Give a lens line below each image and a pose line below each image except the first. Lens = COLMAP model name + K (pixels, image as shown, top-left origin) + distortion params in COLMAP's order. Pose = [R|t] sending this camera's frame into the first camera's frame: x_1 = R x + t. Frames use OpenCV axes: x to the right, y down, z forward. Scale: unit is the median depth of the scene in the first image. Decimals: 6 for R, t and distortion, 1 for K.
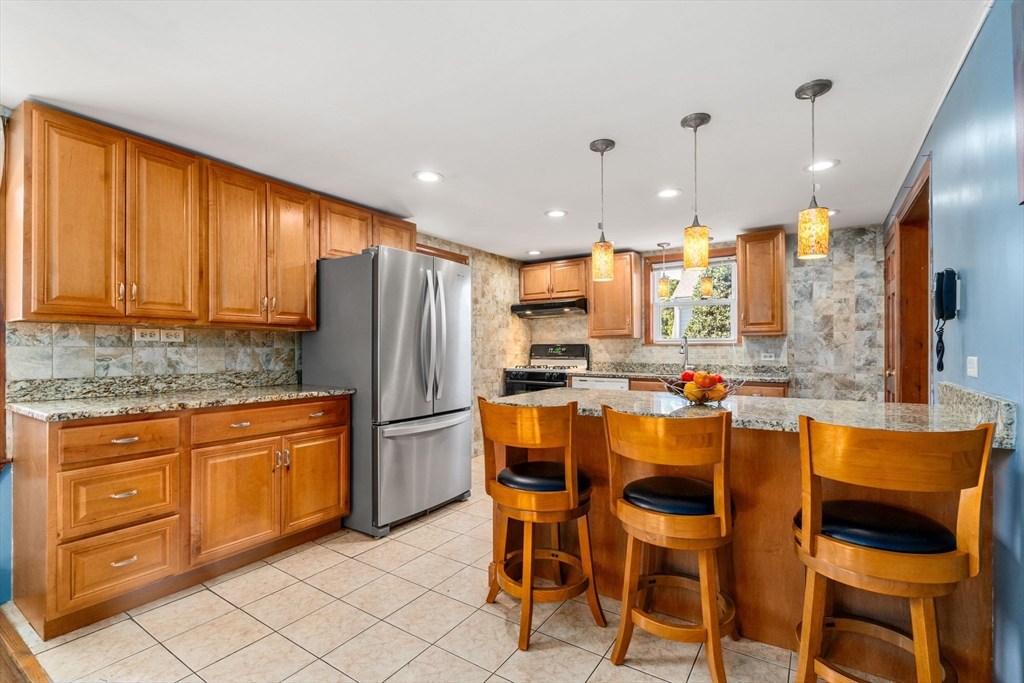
lens RADIAL K [[468.4, 0, 515.4], [0, 468.4, 347.6], [0, 0, 1]] dist [-0.003963, 0.001150]
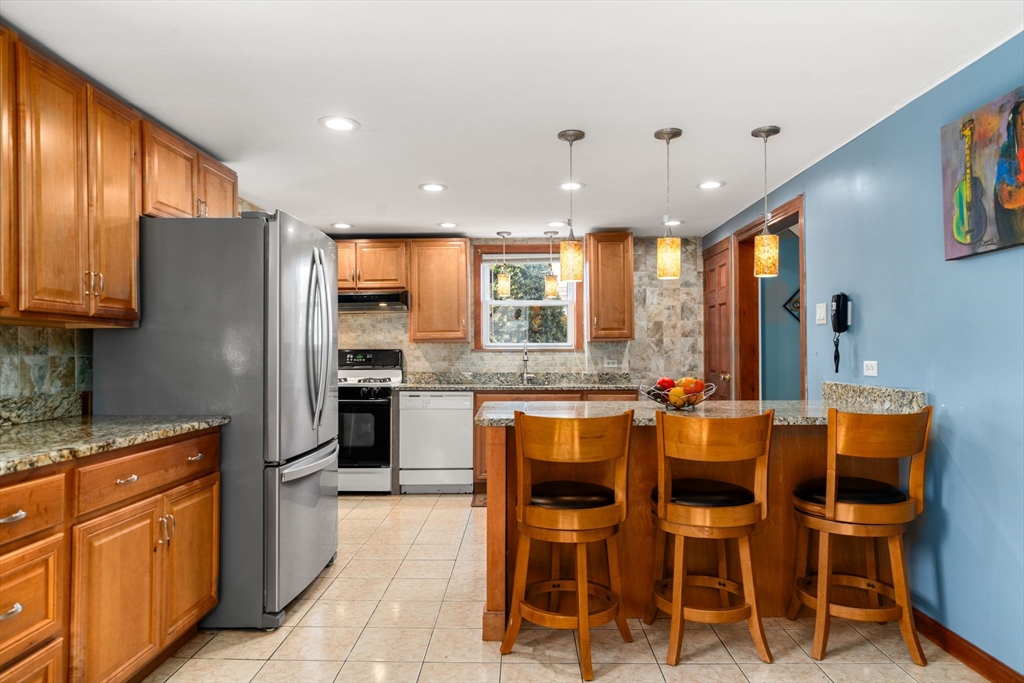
lens RADIAL K [[645.2, 0, 517.1], [0, 645.2, 342.8], [0, 0, 1]] dist [0.013334, -0.008546]
pose [[0.842033, 0.007580, 0.539373, -0.556249], [0.001089, 0.999875, -0.015752, -0.002590], [-0.539425, 0.013851, 0.841920, -0.009110]]
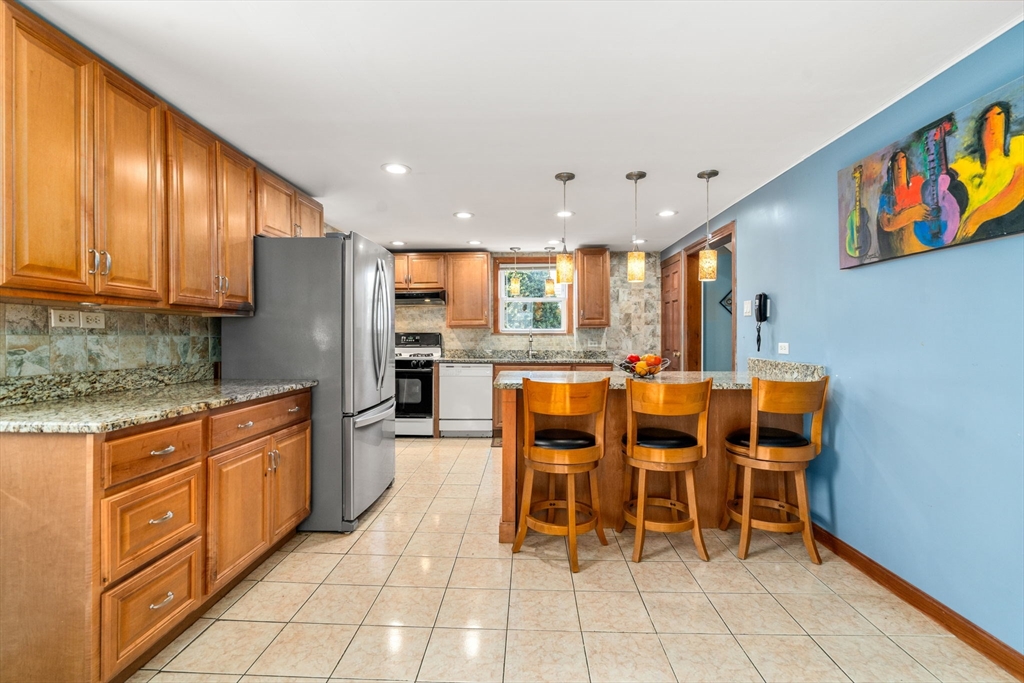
lens RADIAL K [[468.4, 0, 515.1], [0, 468.4, 337.0], [0, 0, 1]] dist [-0.003963, 0.001150]
pose [[0.852410, 0.002043, 0.522870, -0.555113], [-0.003569, 0.999992, 0.001911, -0.001938], [-0.522862, -0.003495, 0.852410, -0.005390]]
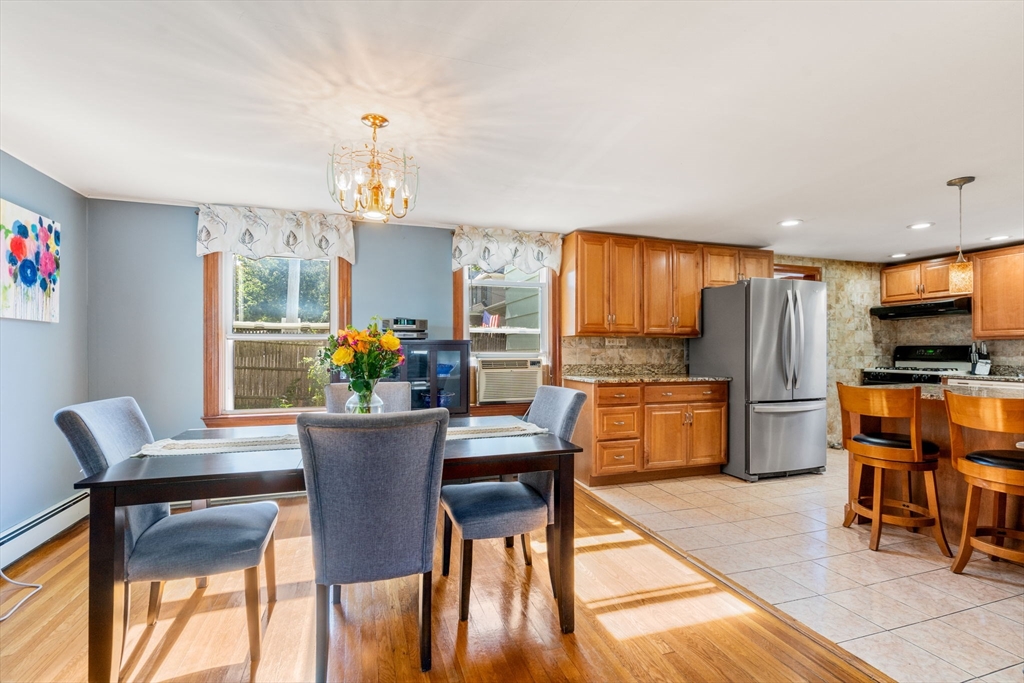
lens RADIAL K [[468.4, 0, 511.7], [0, 468.4, 349.9], [0, 0, 1]] dist [-0.003963, 0.001150]
pose [[0.783093, 0.002349, -0.621900, 0.027641], [-0.000996, 0.999996, 0.002523, 0.000037], [0.621903, -0.001357, 0.783093, -0.624304]]
